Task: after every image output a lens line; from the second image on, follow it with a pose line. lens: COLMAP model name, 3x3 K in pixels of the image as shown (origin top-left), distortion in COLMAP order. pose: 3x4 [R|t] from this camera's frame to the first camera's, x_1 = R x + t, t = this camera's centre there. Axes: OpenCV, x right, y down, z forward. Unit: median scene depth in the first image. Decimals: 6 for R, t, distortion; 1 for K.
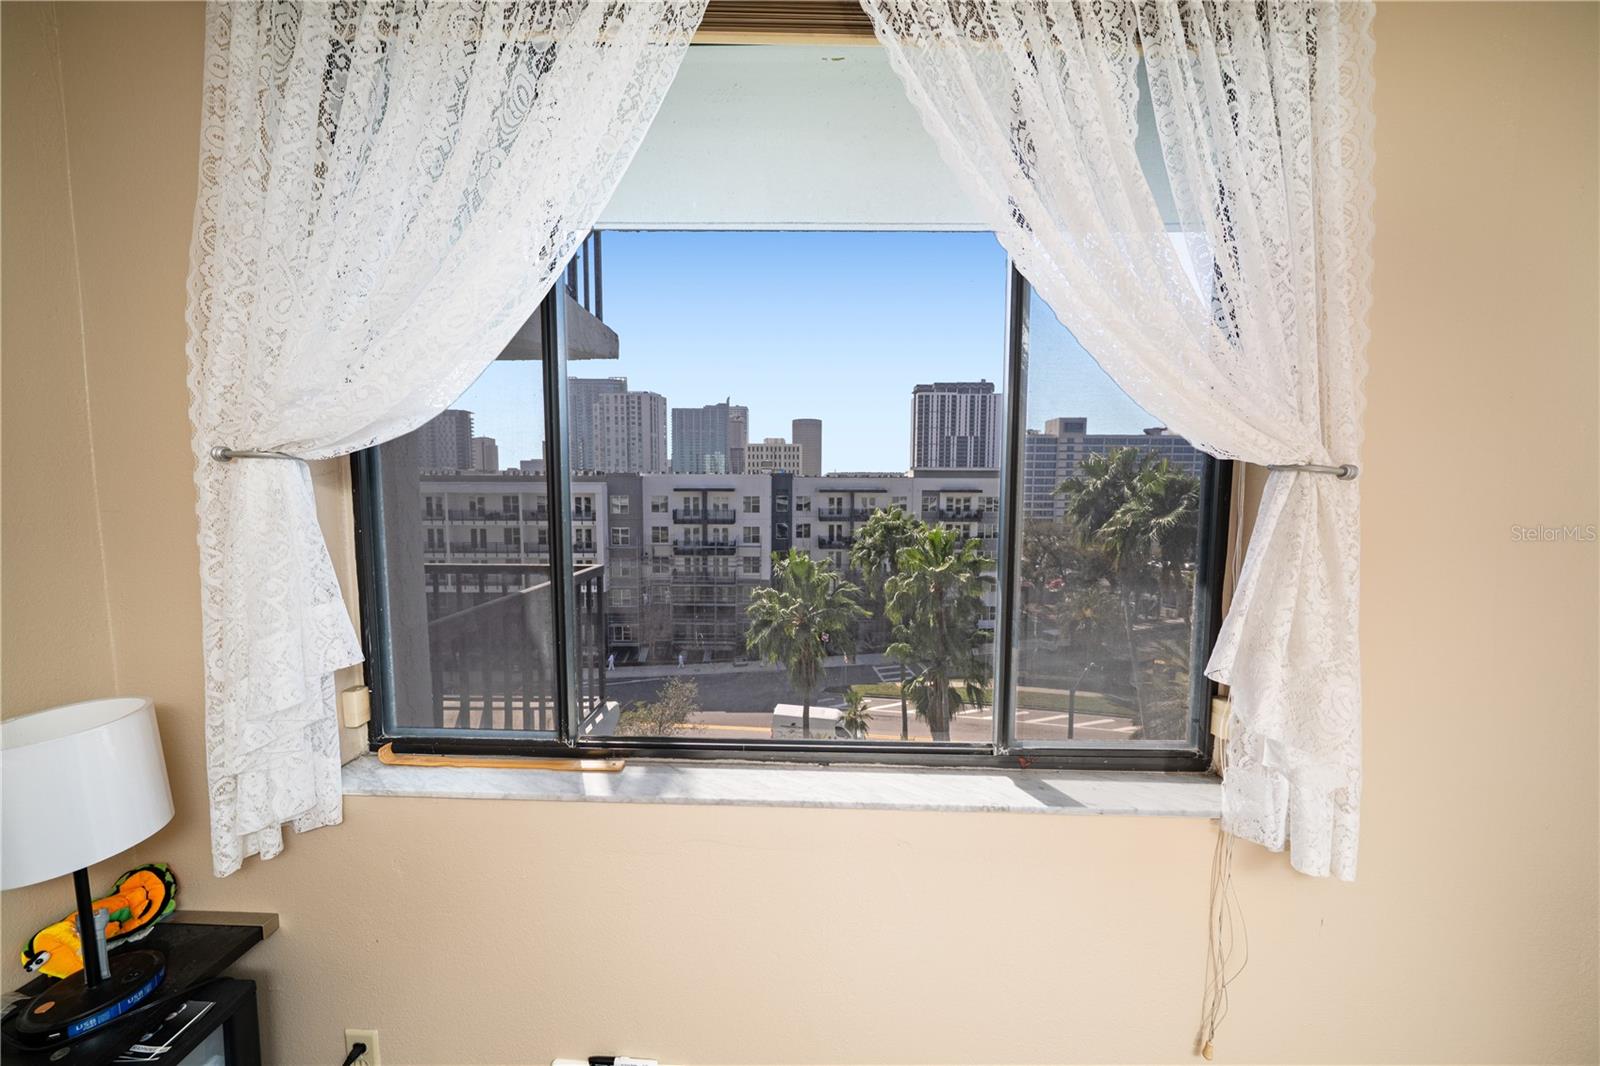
lens RADIAL K [[544.3, 0, 803.9], [0, 544.3, 531.9], [0, 0, 1]] dist [-0.001458, 0.000301]
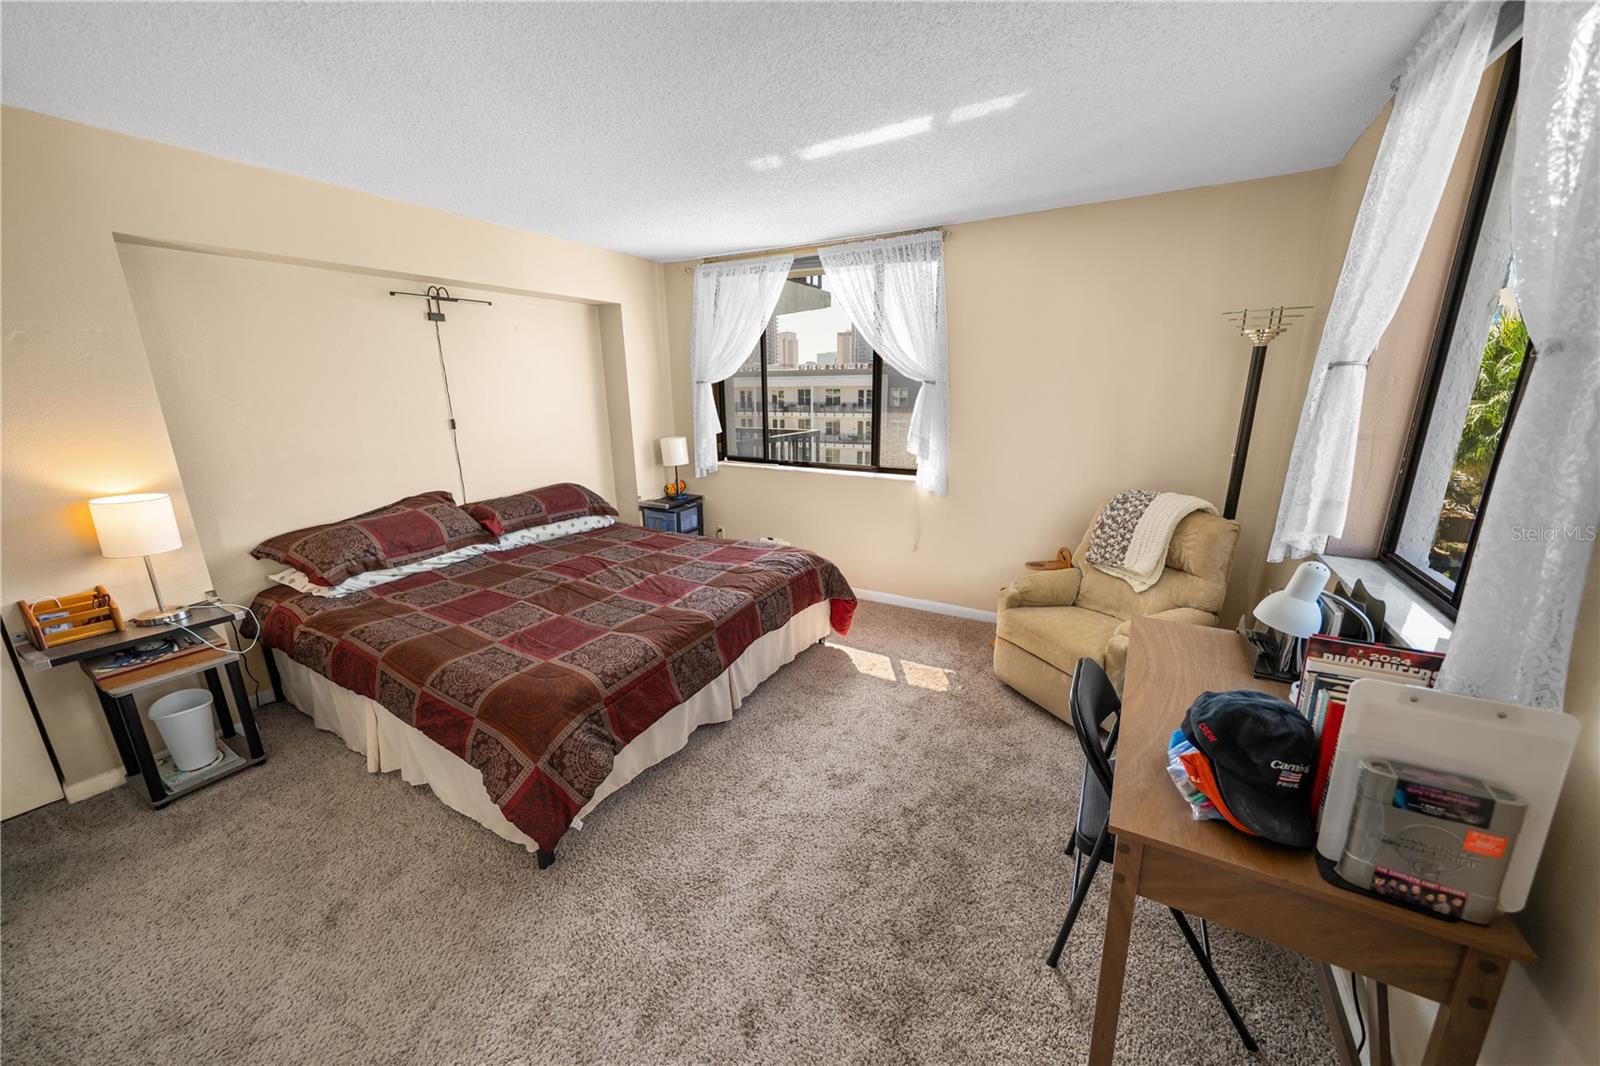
lens RADIAL K [[580.0, 0, 809.0], [0, 580.0, 543.4], [0, 0, 1]] dist [-0.002593, -0.000090]
pose [[0.881066, 0.110099, -0.460001, 0.036077], [-0.017643, 0.979505, 0.200647, 0.003231], [0.472664, -0.168667, 0.864951, -0.050342]]
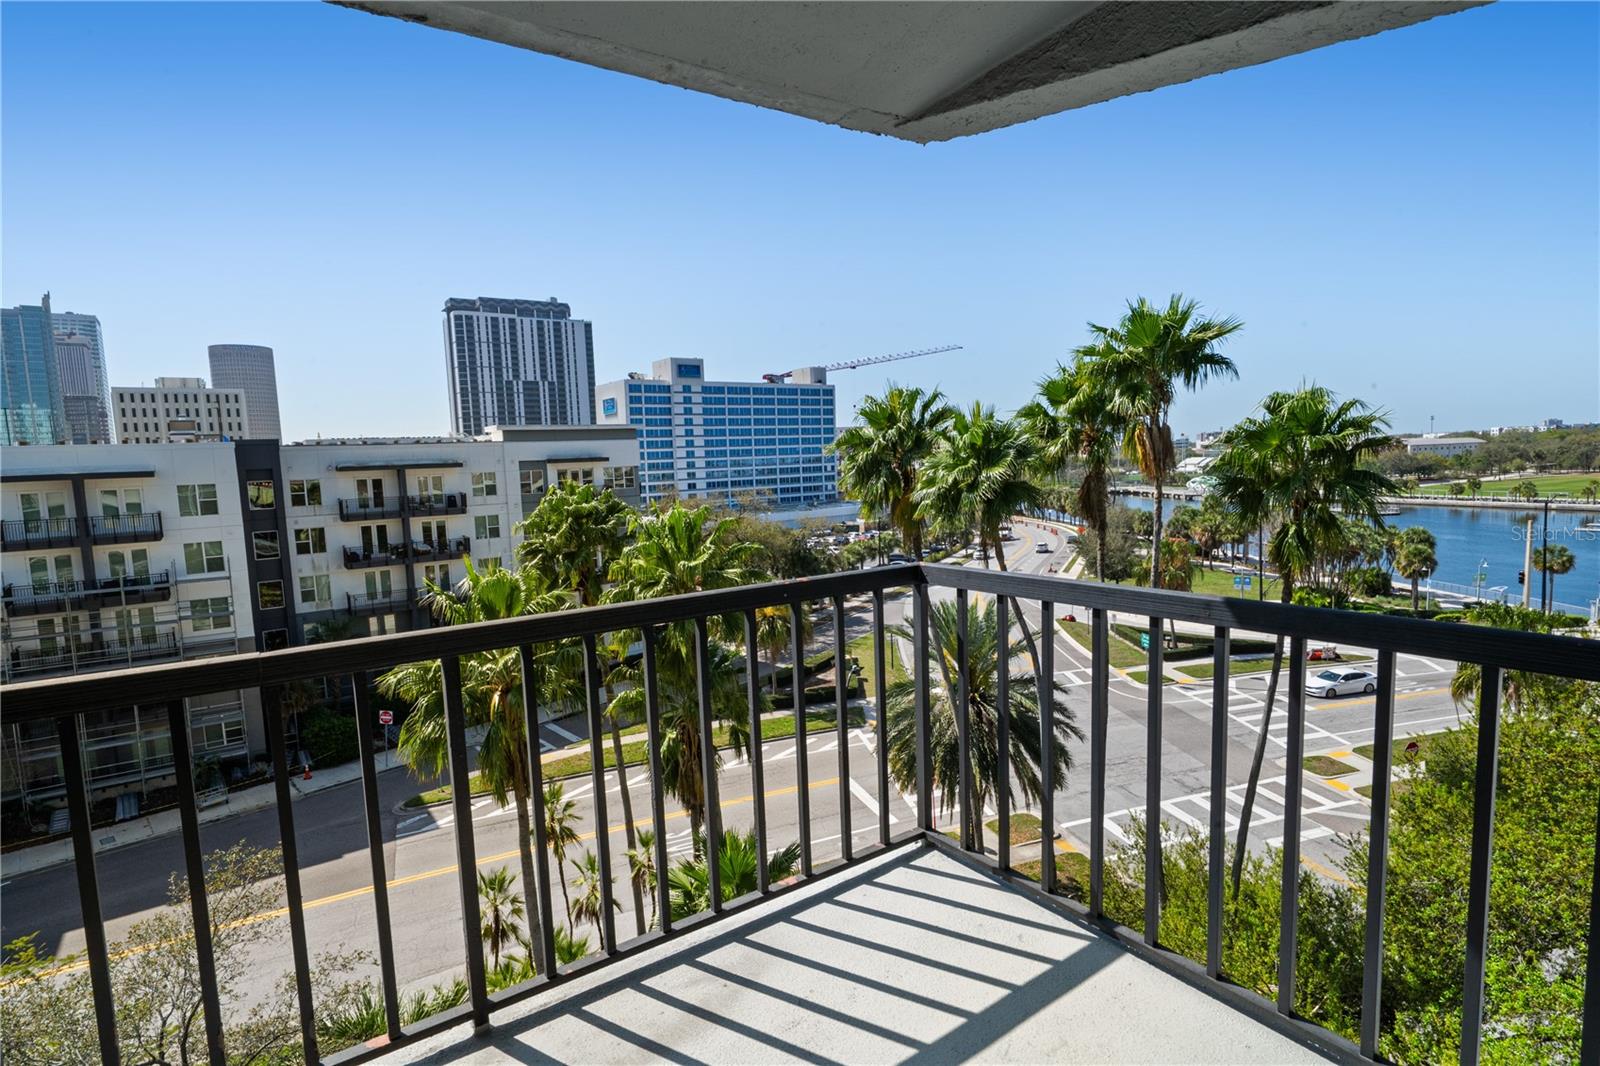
lens RADIAL K [[796.8, 0, 802.1], [0, 796.8, 533.2], [0, 0, 1]] dist [0.000180, -0.000887]
pose [[0.817161, -0.090011, 0.569337, -0.057531], [0.082138, 0.995836, 0.039549, -0.000966], [-0.570526, 0.014446, 0.821152, 0.033359]]
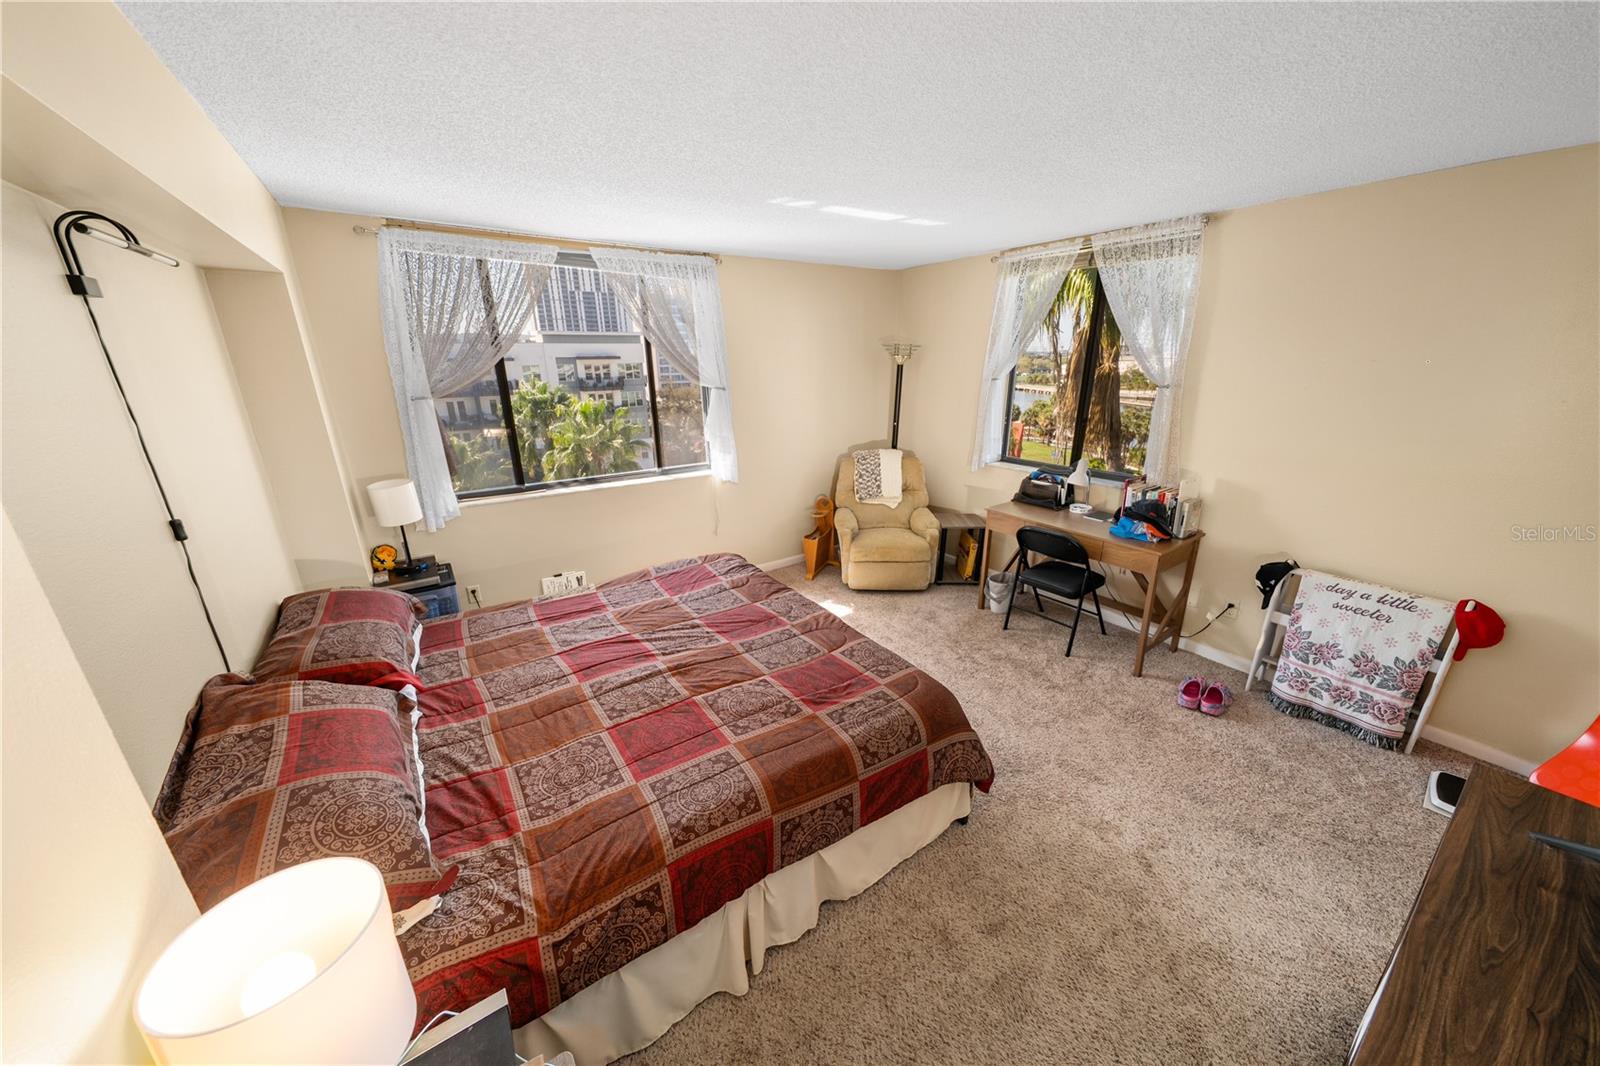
lens RADIAL K [[544.3, 0, 812.8], [0, 544.3, 542.5], [0, 0, 1]] dist [-0.001458, 0.000301]
pose [[0.801793, -0.206708, 0.560714, -0.017744], [0.056959, 0.960435, 0.272617, -0.000985], [-0.594882, -0.186645, 0.781844, -0.051348]]
